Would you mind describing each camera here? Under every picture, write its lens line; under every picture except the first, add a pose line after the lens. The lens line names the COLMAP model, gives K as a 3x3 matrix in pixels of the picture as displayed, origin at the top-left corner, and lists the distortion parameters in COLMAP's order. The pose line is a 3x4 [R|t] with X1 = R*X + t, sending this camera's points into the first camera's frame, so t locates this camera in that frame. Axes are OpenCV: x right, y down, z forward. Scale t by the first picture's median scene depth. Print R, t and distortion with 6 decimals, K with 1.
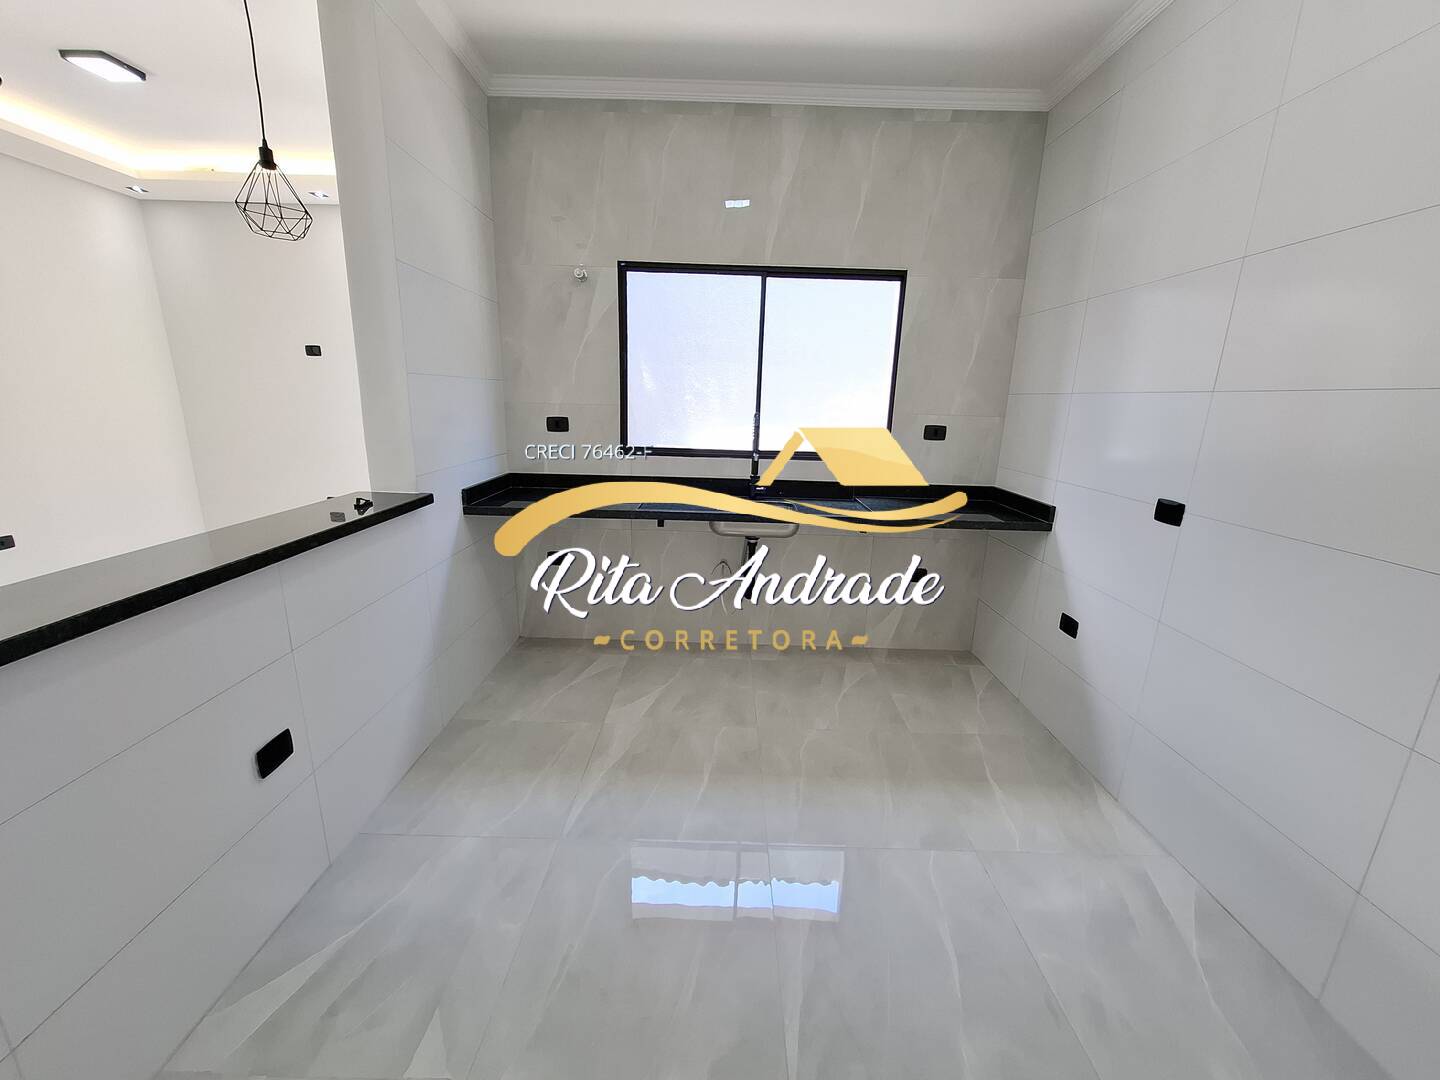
lens RADIAL K [[570.7, 0, 720.0], [0, 570.7, 540.0], [0, 0, 1]] dist [0.001170, -0.000092]
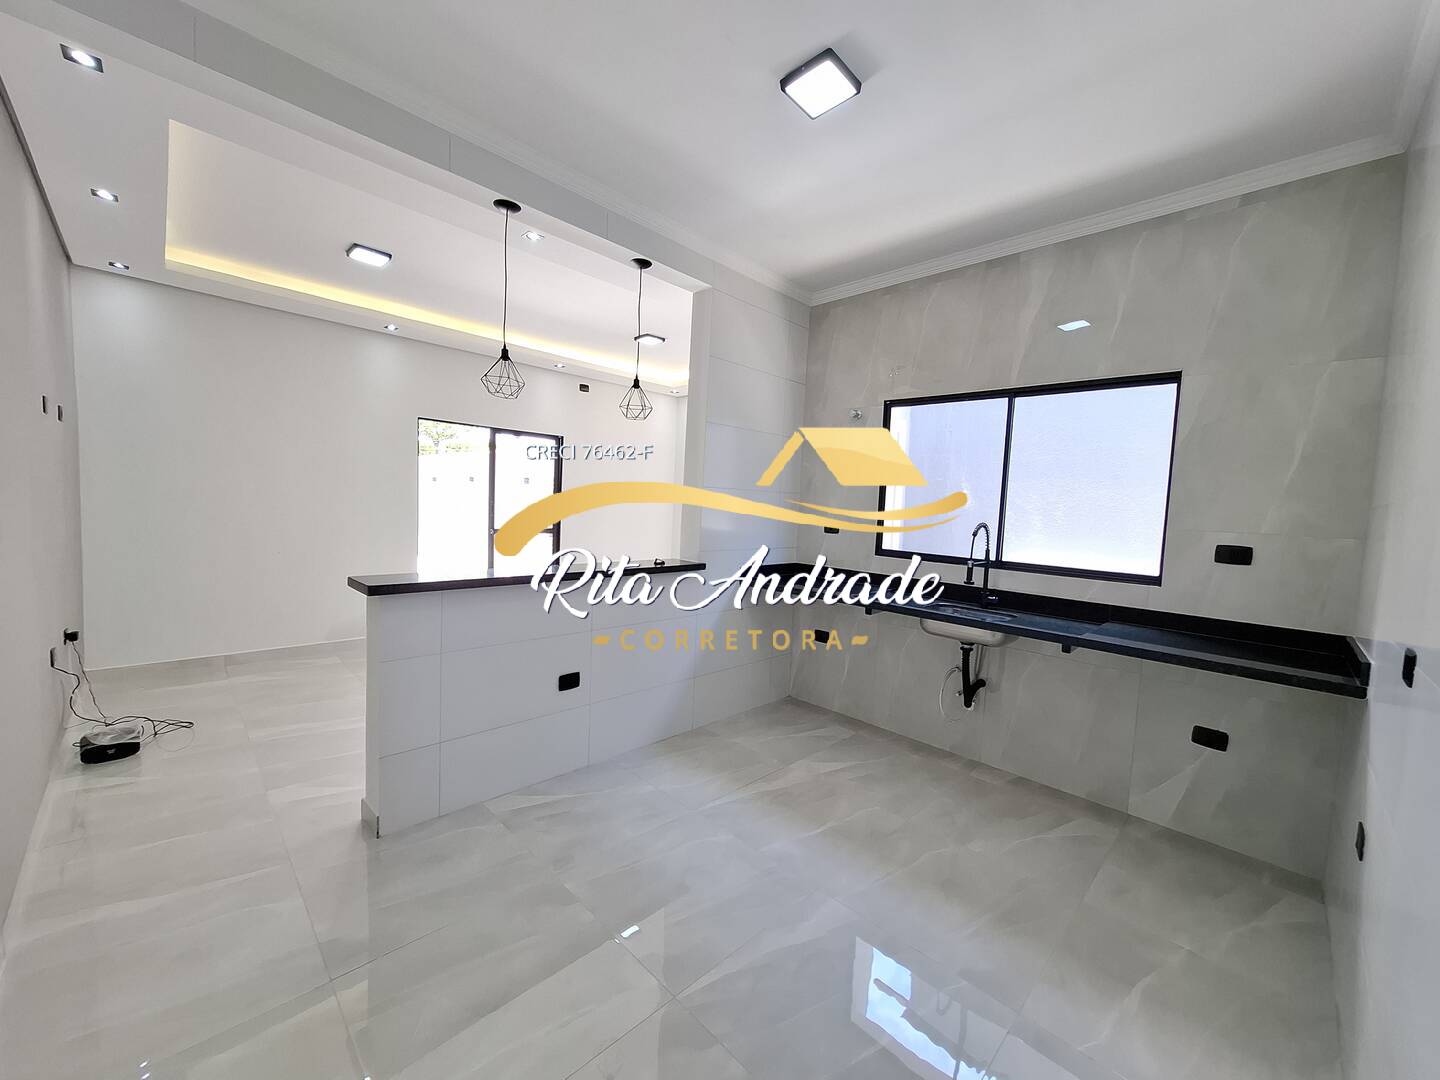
lens RADIAL K [[567.0, 0, 717.8], [0, 567.0, 543.7], [0, 0, 1]] dist [-0.002589, 0.000002]
pose [[0.704939, 0.054801, -0.707147, 0.464124], [-0.197775, 0.972653, -0.121781, 0.036345], [0.681135, 0.225704, 0.696500, -0.037173]]
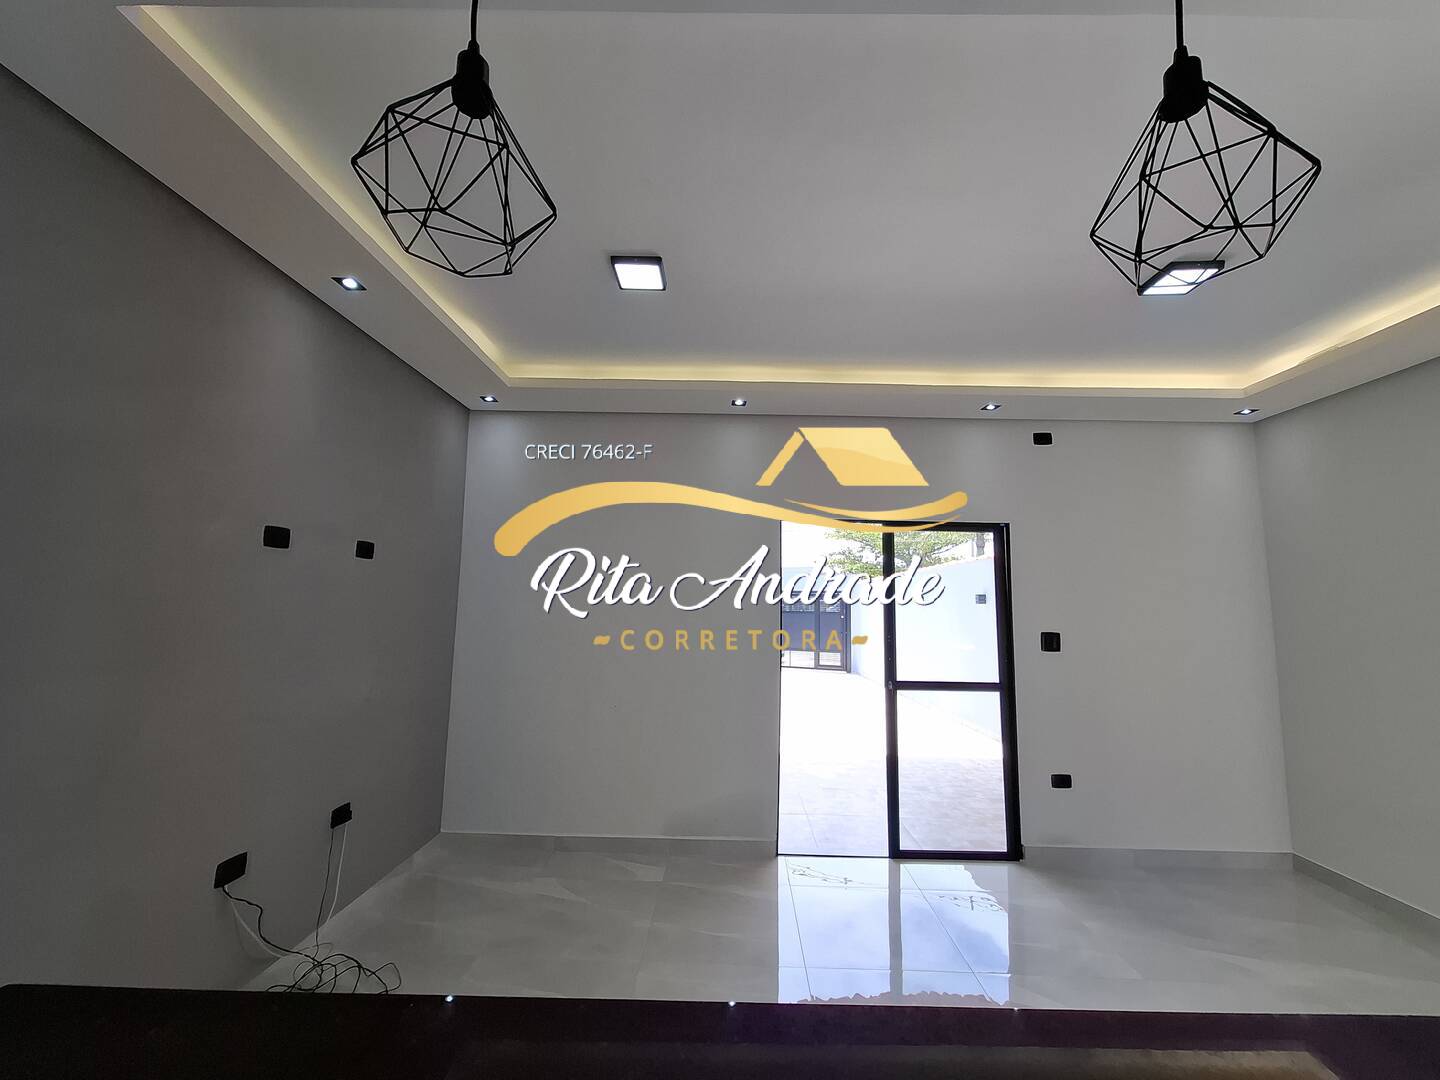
lens RADIAL K [[576.8, 0, 720.6], [0, 576.8, 541.1], [0, 0, 1]] dist [-0.001168, 0.000095]
pose [[-0.008163, -0.136442, -0.990614, -0.236151], [-0.267062, 0.954962, -0.129330, -0.137485], [0.963645, 0.263500, -0.044233, 0.428269]]
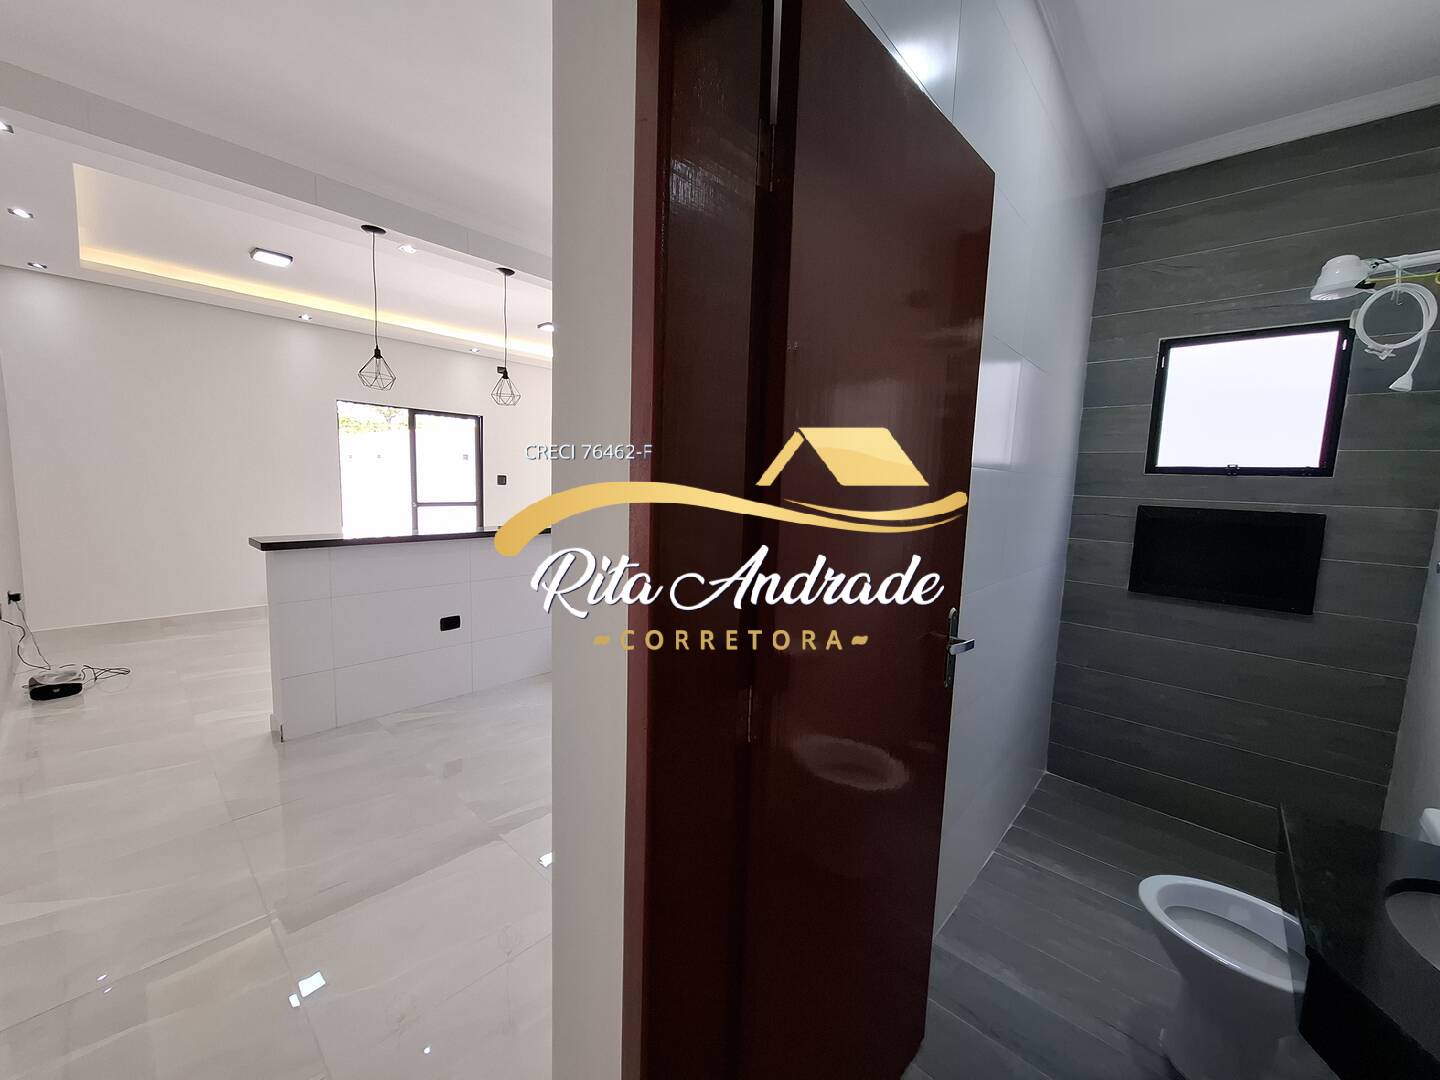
lens RADIAL K [[561.2, 0, 719.7], [0, 561.2, 541.6], [0, 0, 1]] dist [0.002785, -0.003501]
pose [[0.744013, 0.071954, -0.664279, 0.811174], [-0.175637, 0.980283, -0.090536, 0.039453], [0.644667, 0.184032, 0.741981, -0.020268]]
